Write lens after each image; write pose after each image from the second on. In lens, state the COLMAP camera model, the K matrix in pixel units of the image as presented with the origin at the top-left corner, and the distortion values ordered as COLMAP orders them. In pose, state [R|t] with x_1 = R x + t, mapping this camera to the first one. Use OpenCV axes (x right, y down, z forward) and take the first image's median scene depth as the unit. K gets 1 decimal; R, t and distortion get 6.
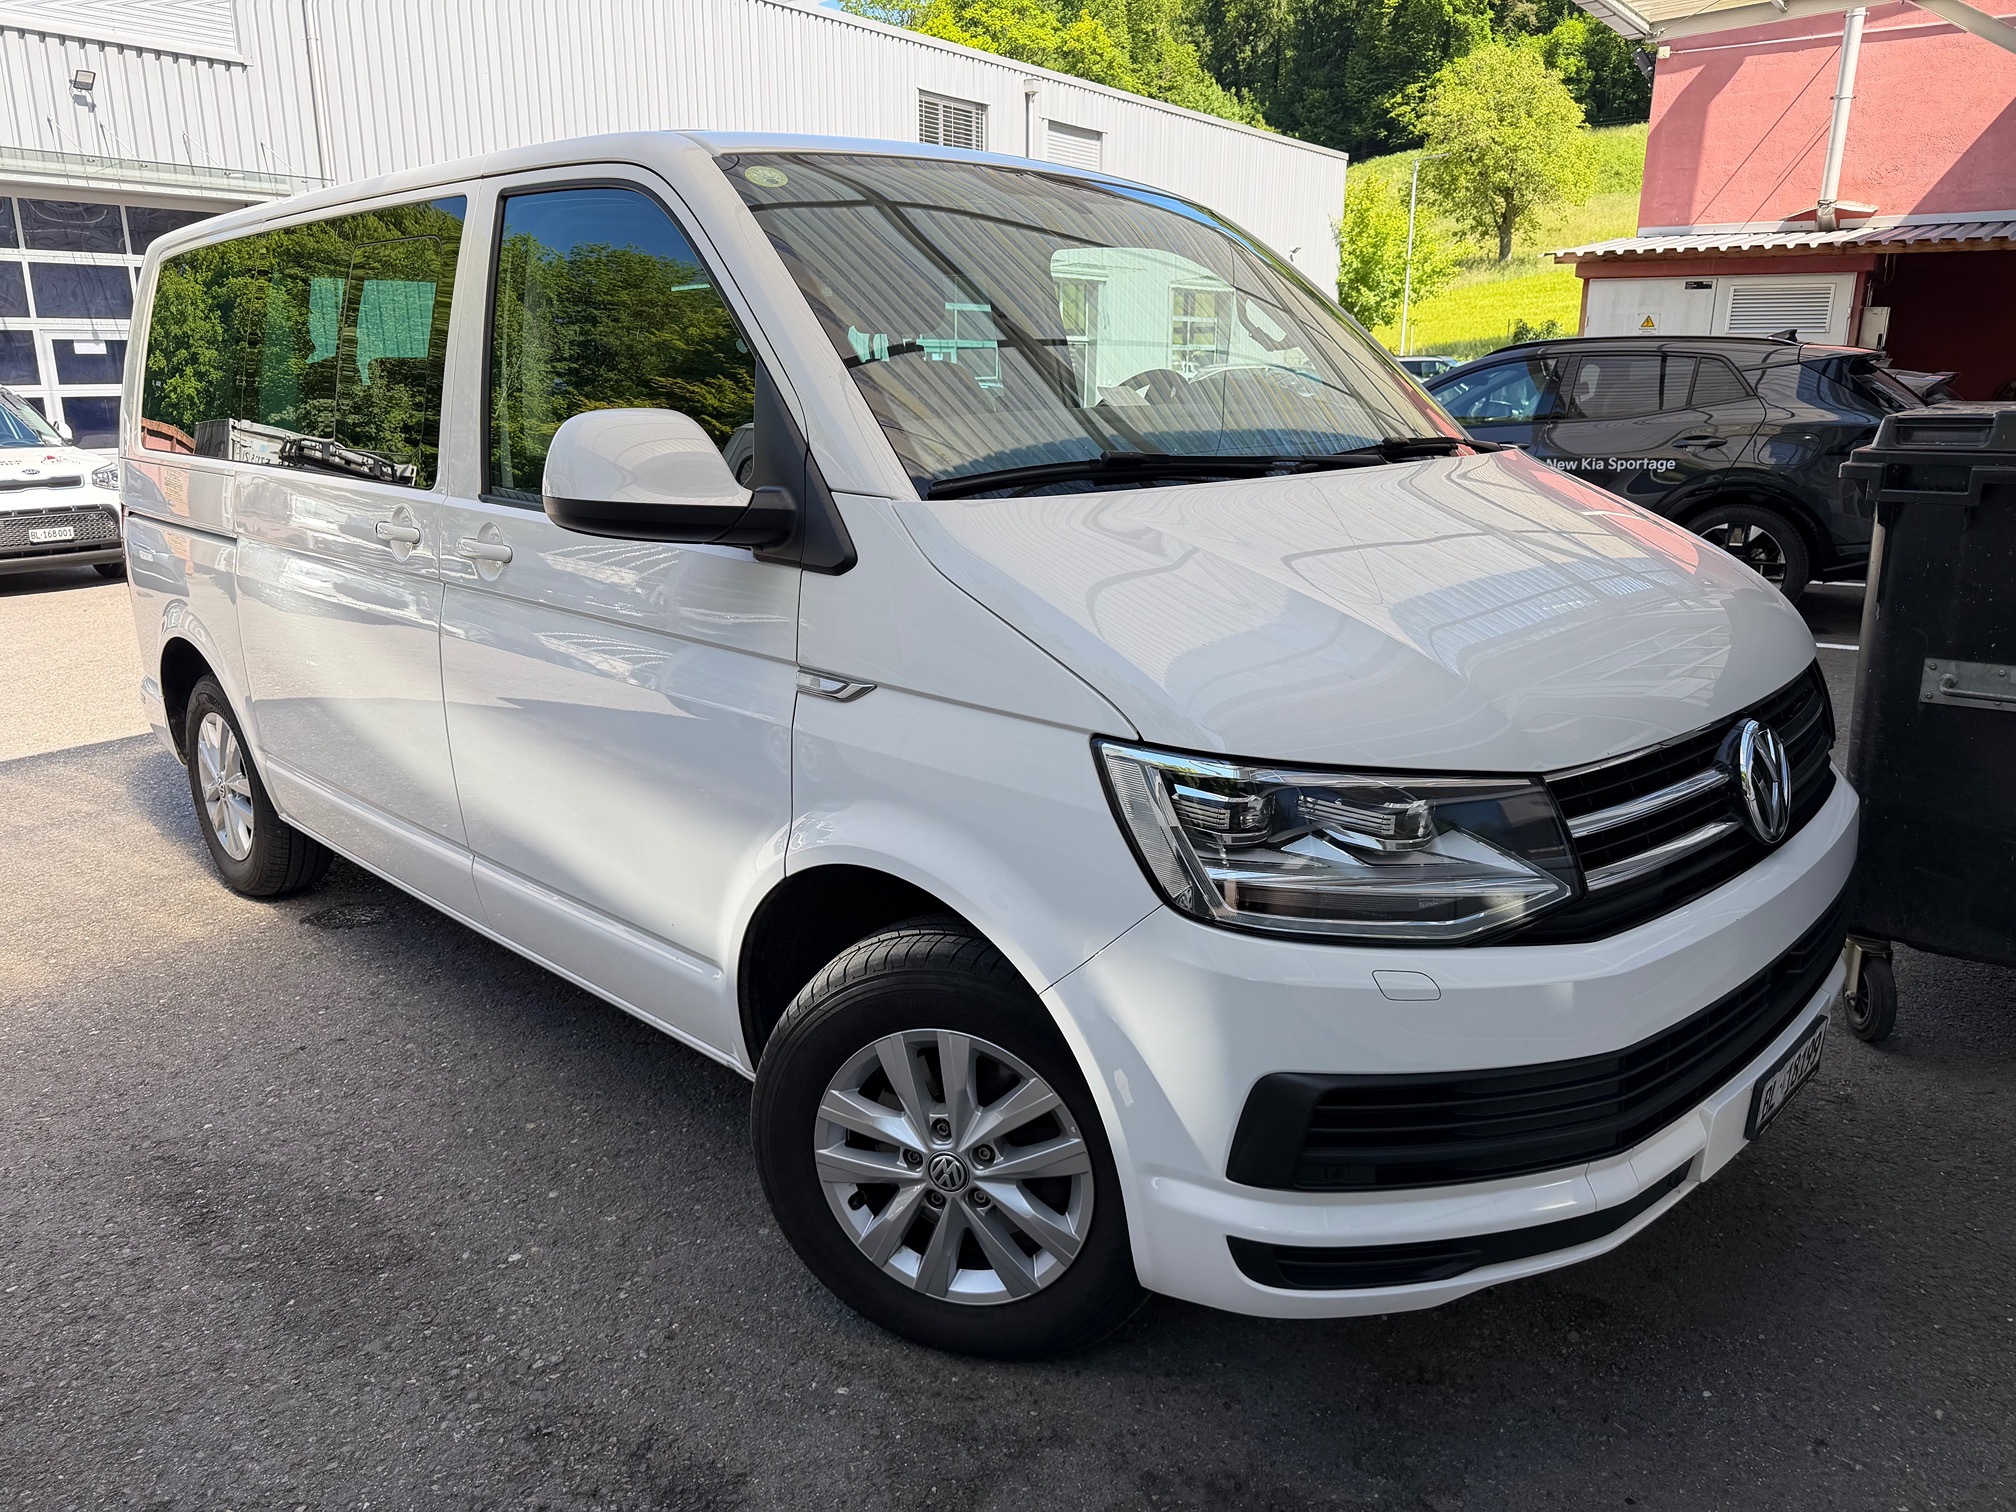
lens RADIAL K [[1375.2, 0, 1008.0], [0, 1375.2, 756.0], [0, 0, 1]] dist [-0.011699, -0.003652]
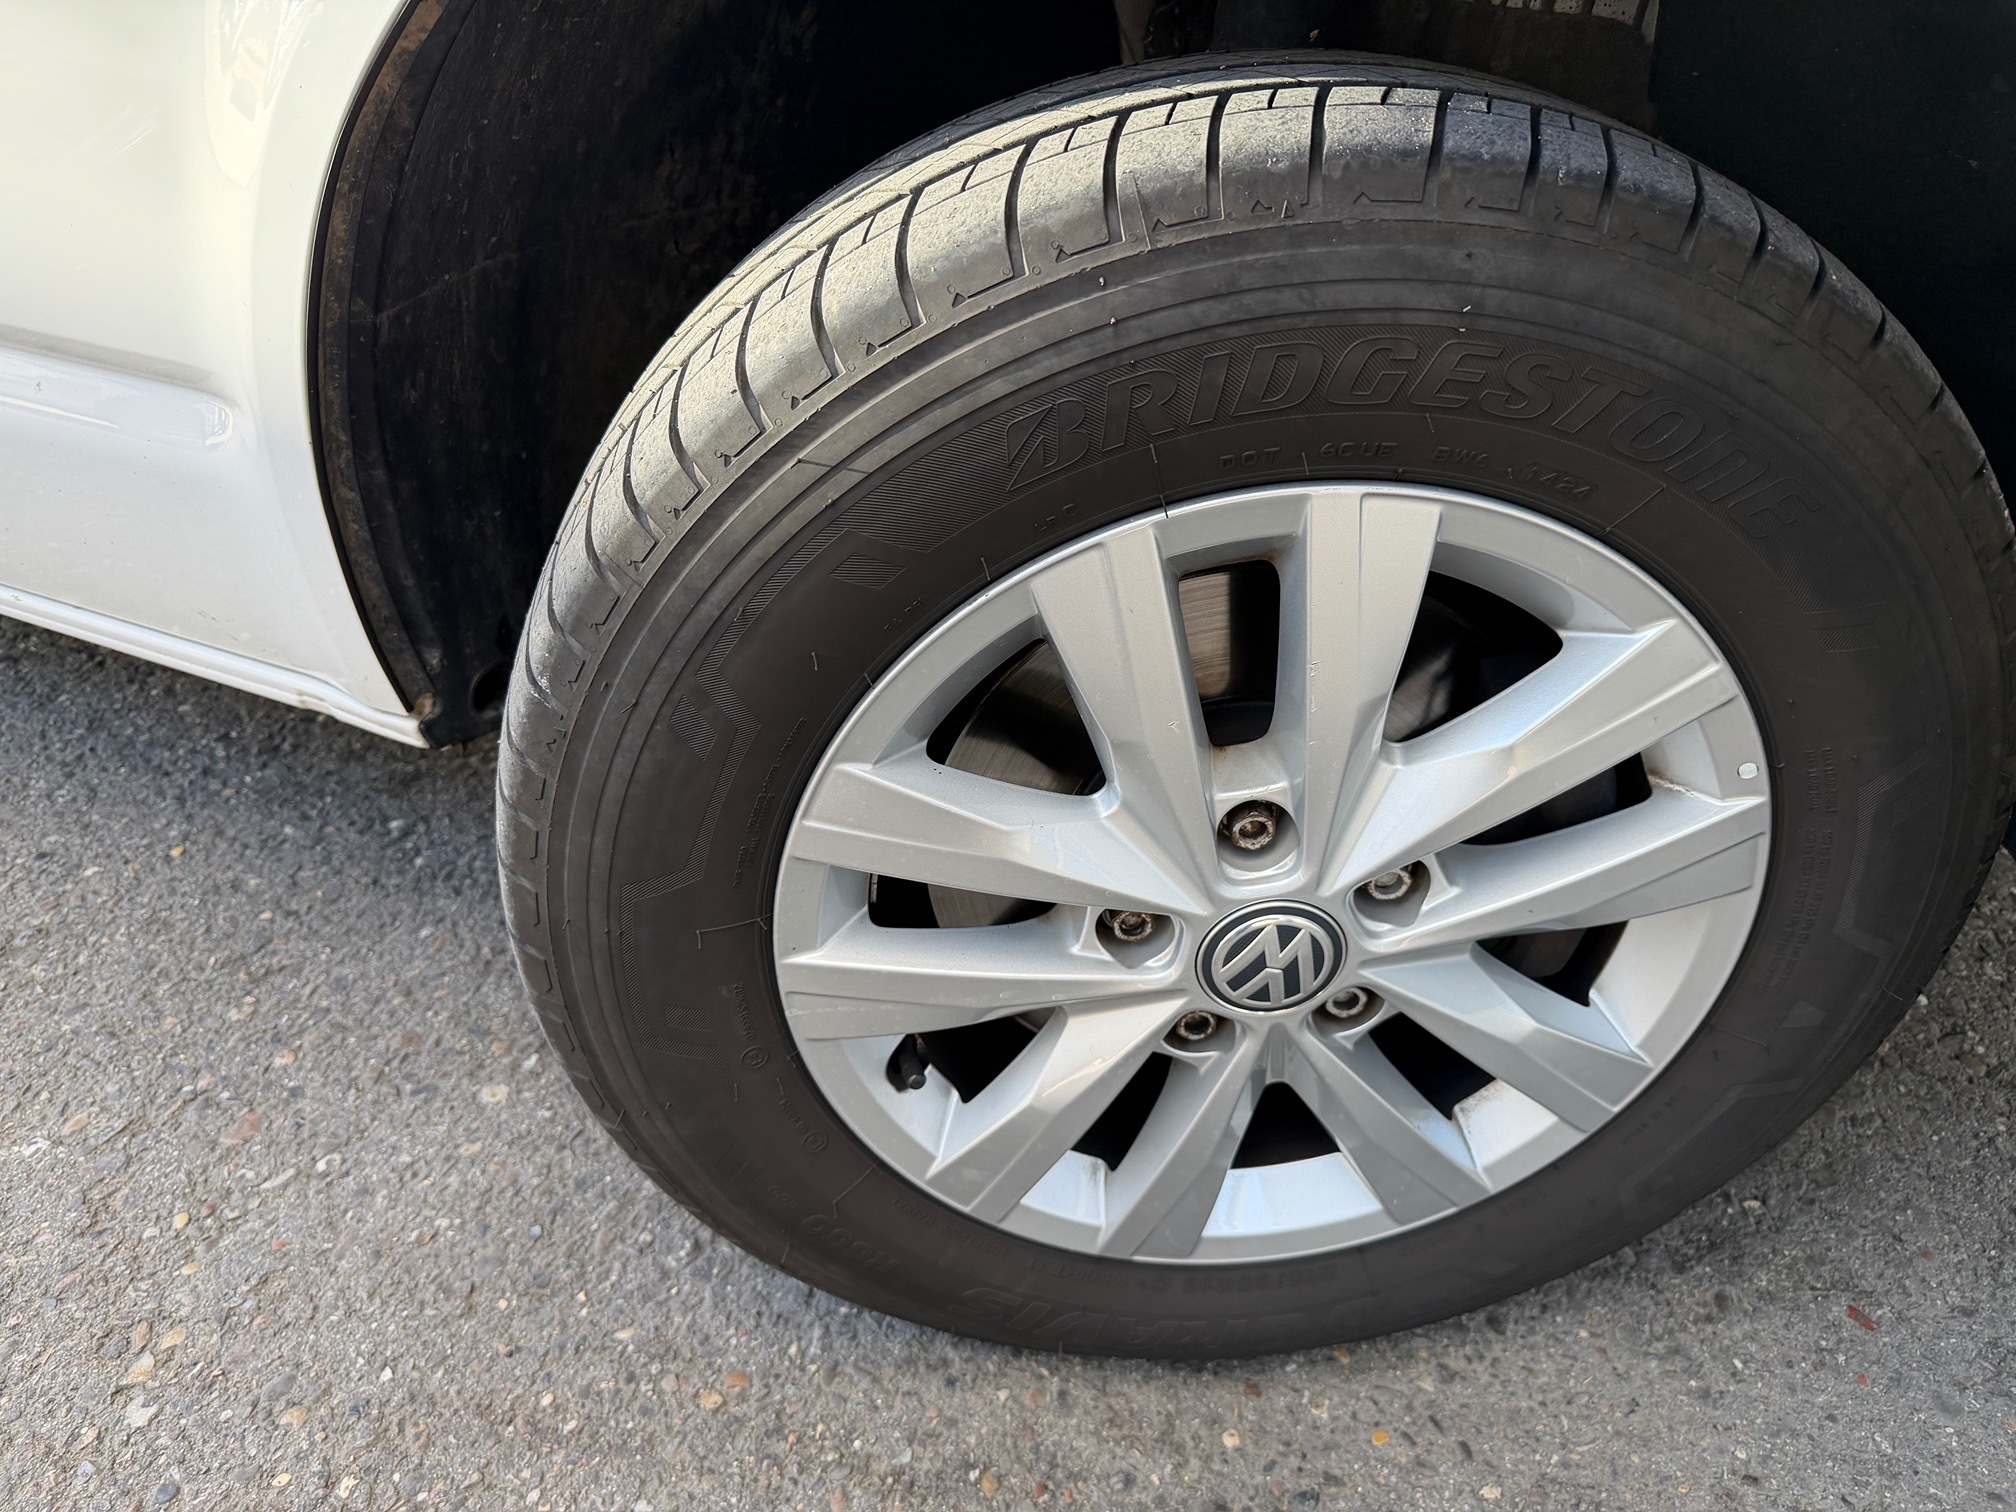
lens RADIAL K [[1375.2, 0, 1008.0], [0, 1375.2, 756.0], [0, 0, 1]] dist [-0.011699, -0.003652]
pose [[0.924984, -0.166400, 0.341635, -0.191428], [0.039186, 0.936004, 0.349801, 0.149949], [-0.377979, -0.310173, 0.872310, 0.758333]]
